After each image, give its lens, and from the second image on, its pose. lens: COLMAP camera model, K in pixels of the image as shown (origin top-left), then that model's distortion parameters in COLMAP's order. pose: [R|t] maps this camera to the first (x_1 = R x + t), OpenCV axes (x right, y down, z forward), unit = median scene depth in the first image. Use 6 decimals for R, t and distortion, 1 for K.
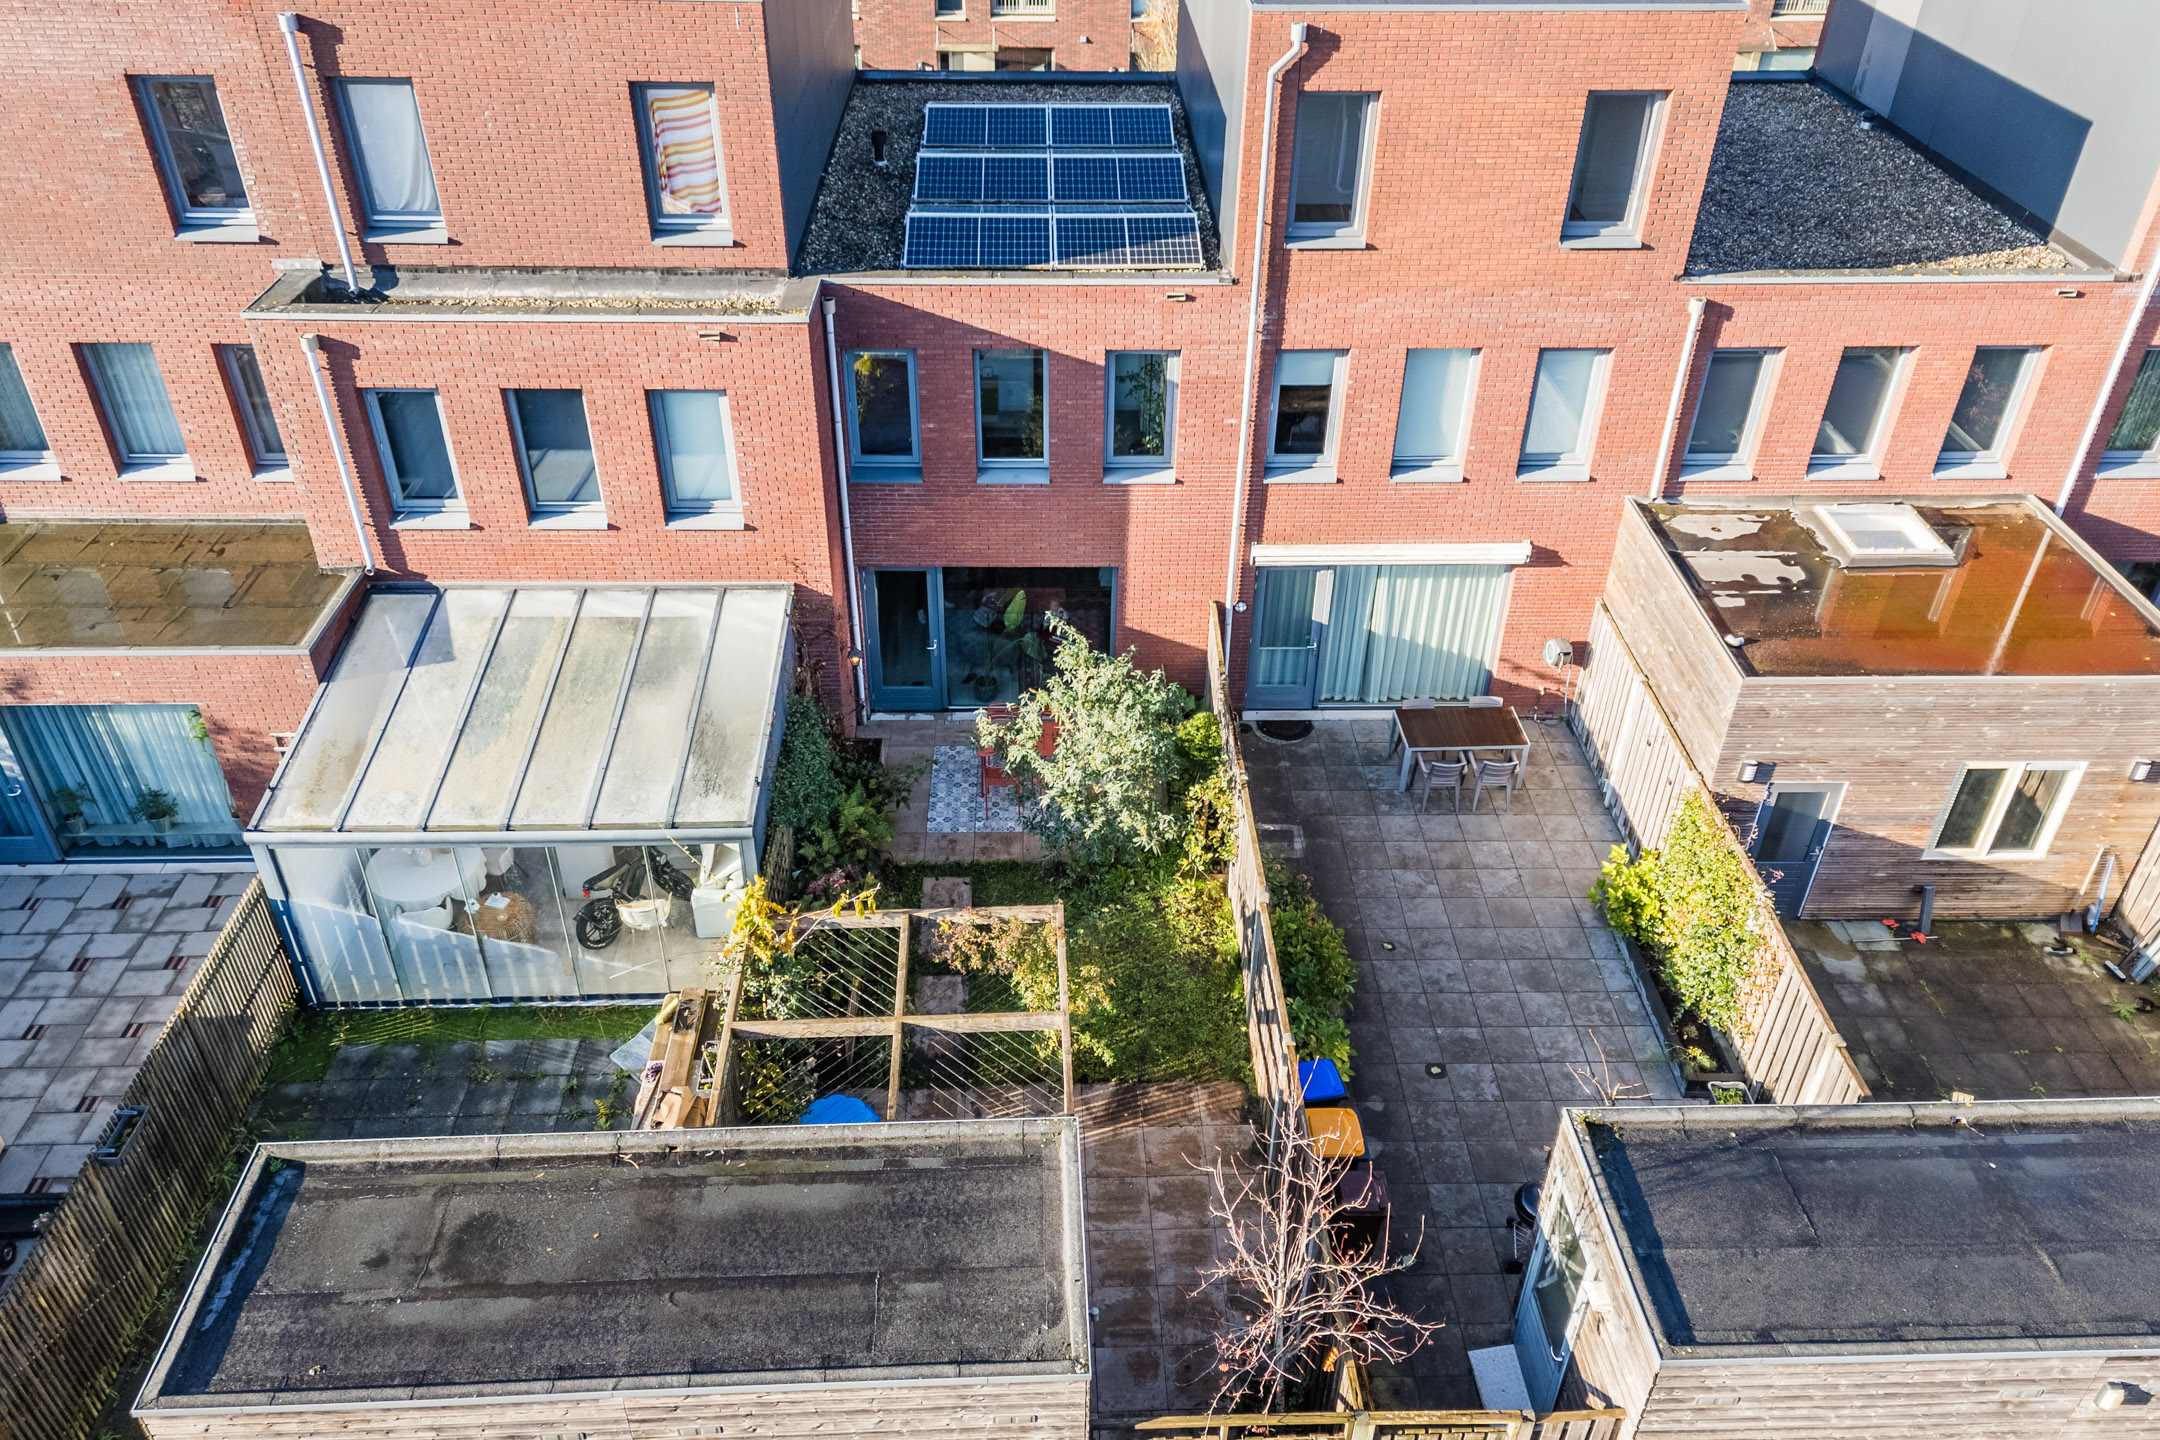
lens RADIAL K [[1605.0, 0, 1077.7], [0, 1605.0, 717.9], [0, 0, 1]] dist [0.076529, -0.061197]
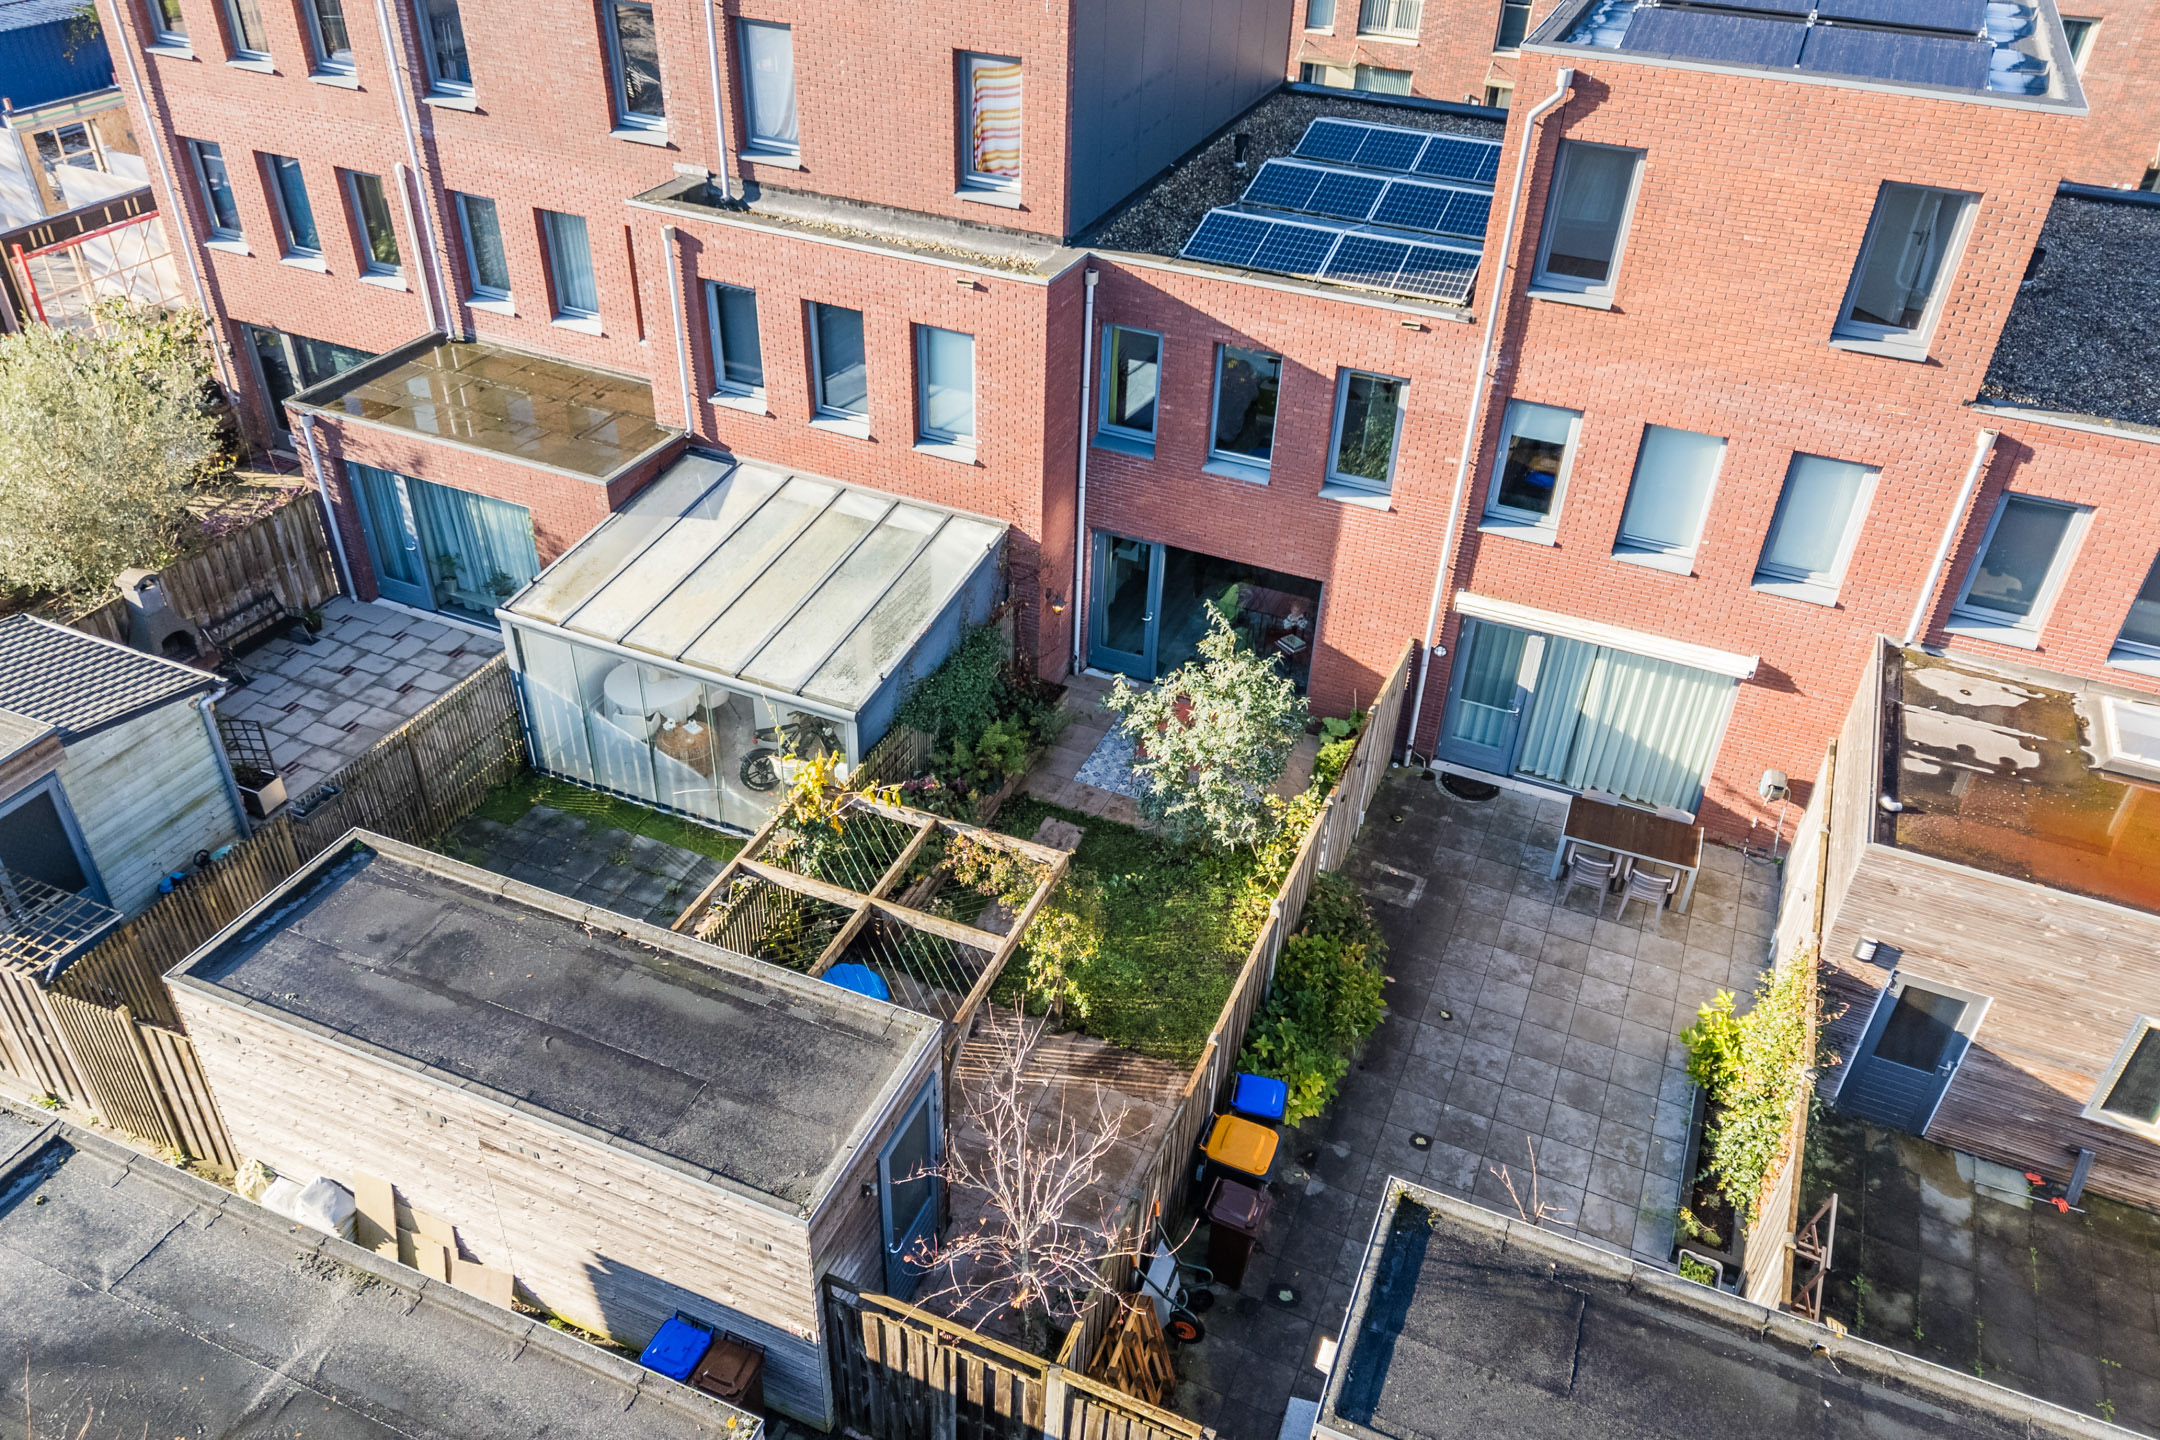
lens RADIAL K [[1578.5, 0, 1080.0], [0, 1578.5, 720.0], [0, 0, 1]] dist [0.081378, -0.071435]
pose [[0.906599, 0.259376, -0.332871, 0.267667], [-0.262615, 0.964226, 0.036082, -0.006573], [0.330322, 0.054705, 0.942282, 0.015182]]
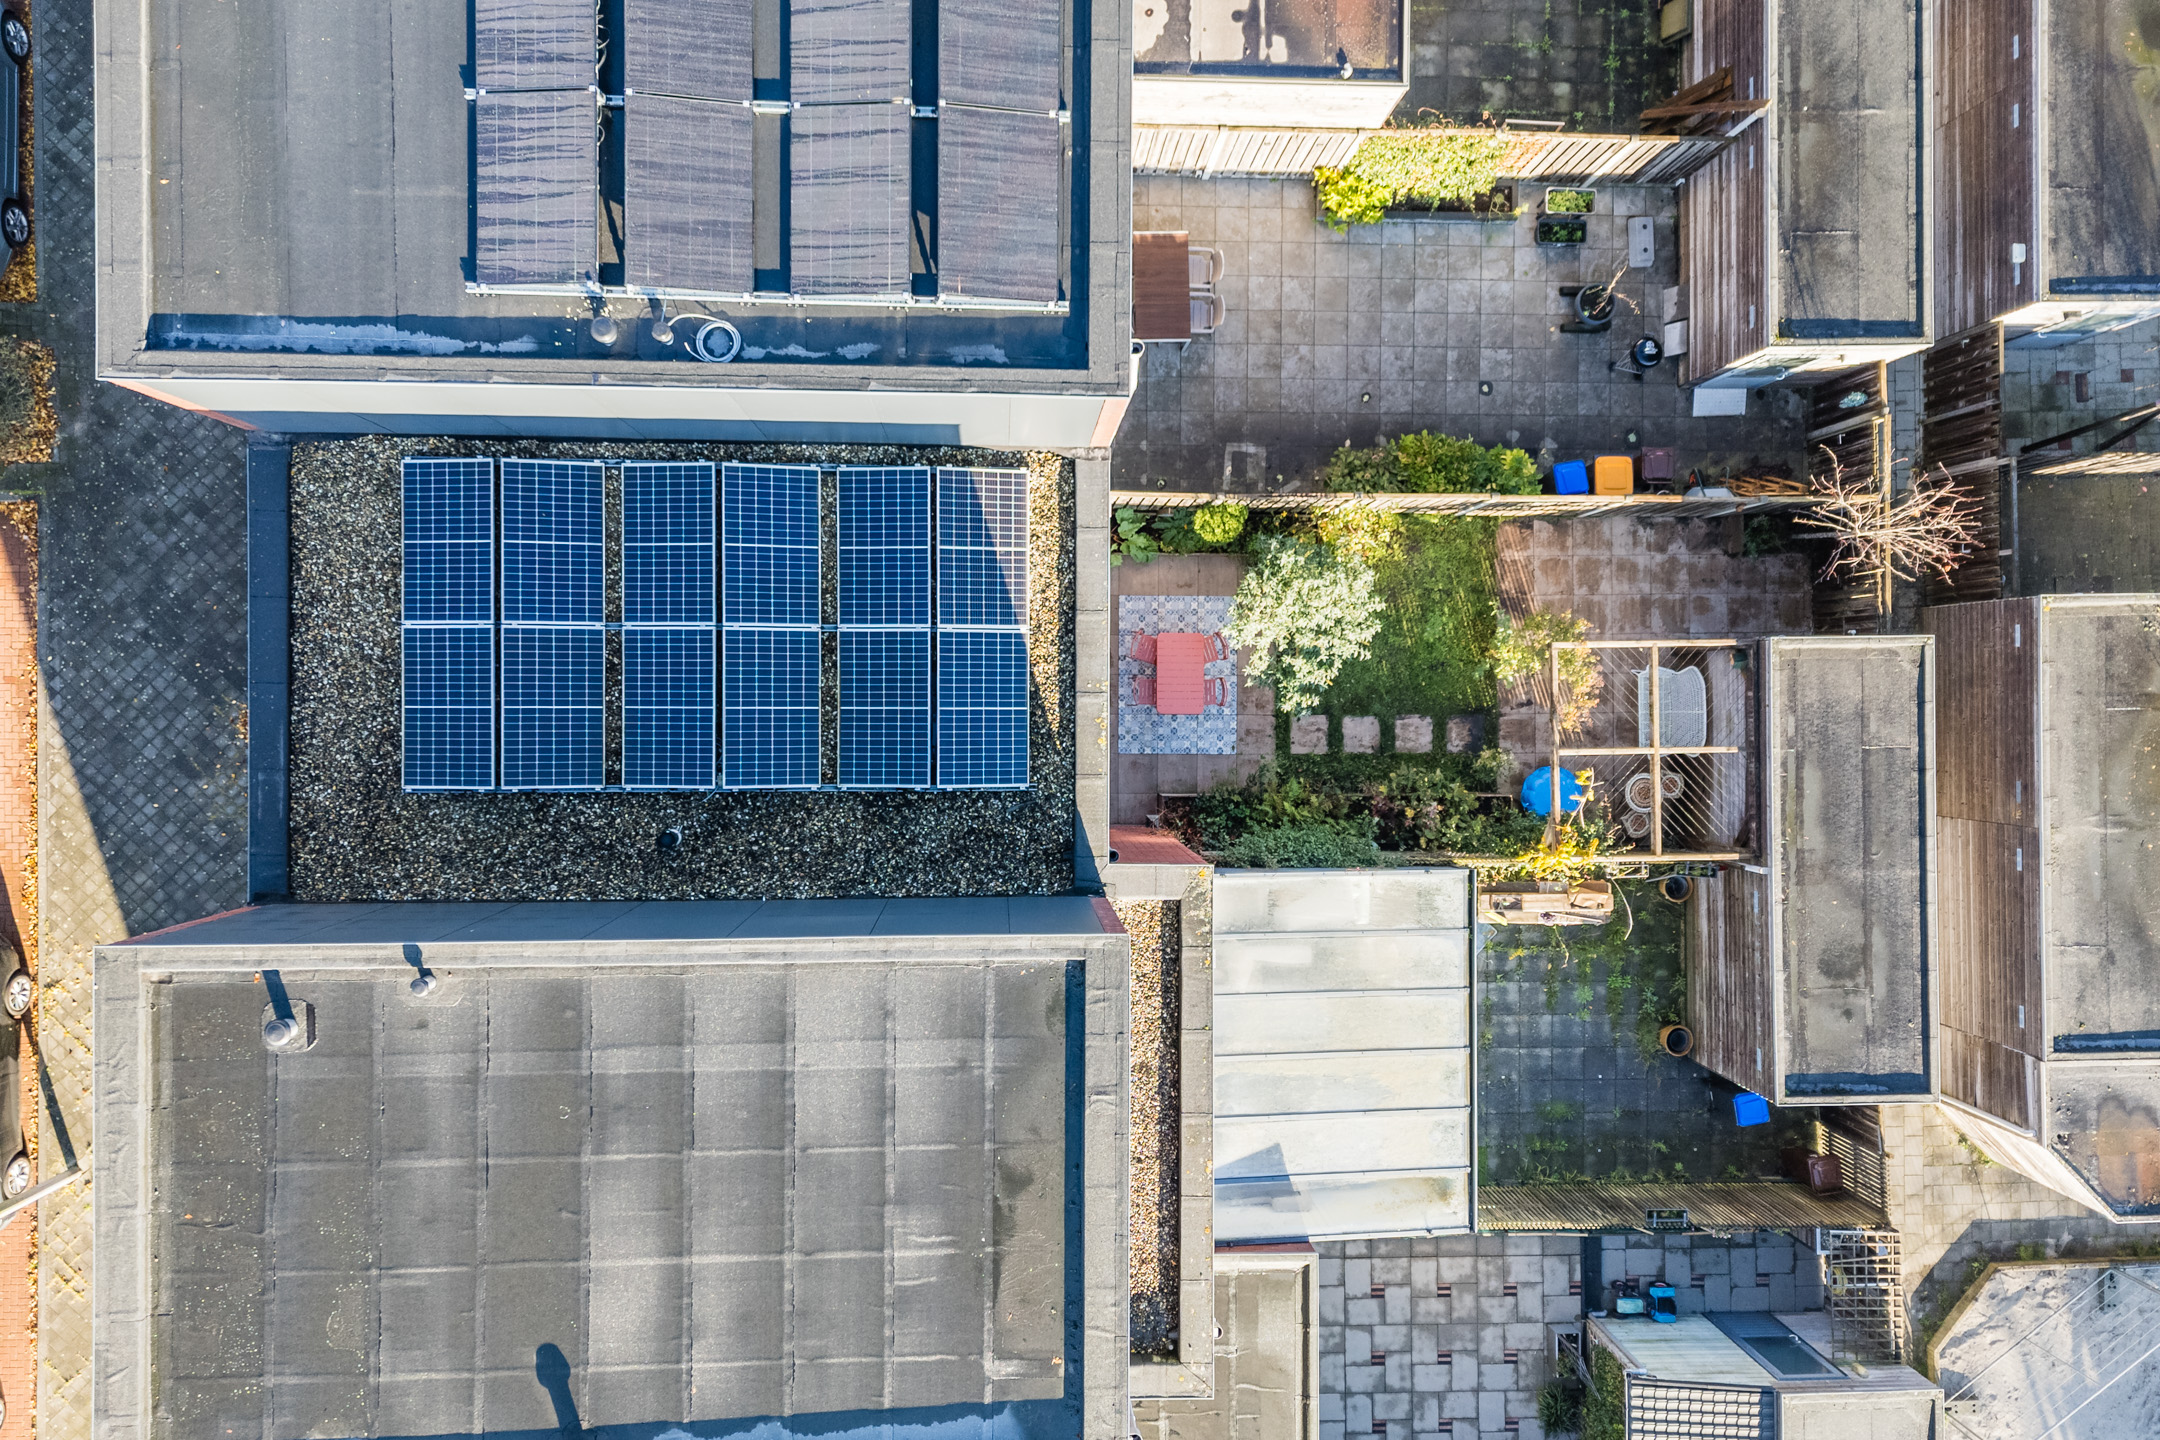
lens RADIAL K [[1605.0, 0, 1077.7], [0, 1605.0, 717.9], [0, 0, 1]] dist [0.076529, -0.061197]
pose [[0.028412, -0.999419, -0.018831, -0.050987], [0.536521, -0.000648, 0.843886, -1.104842], [-0.843408, -0.034080, 0.536191, 0.485731]]
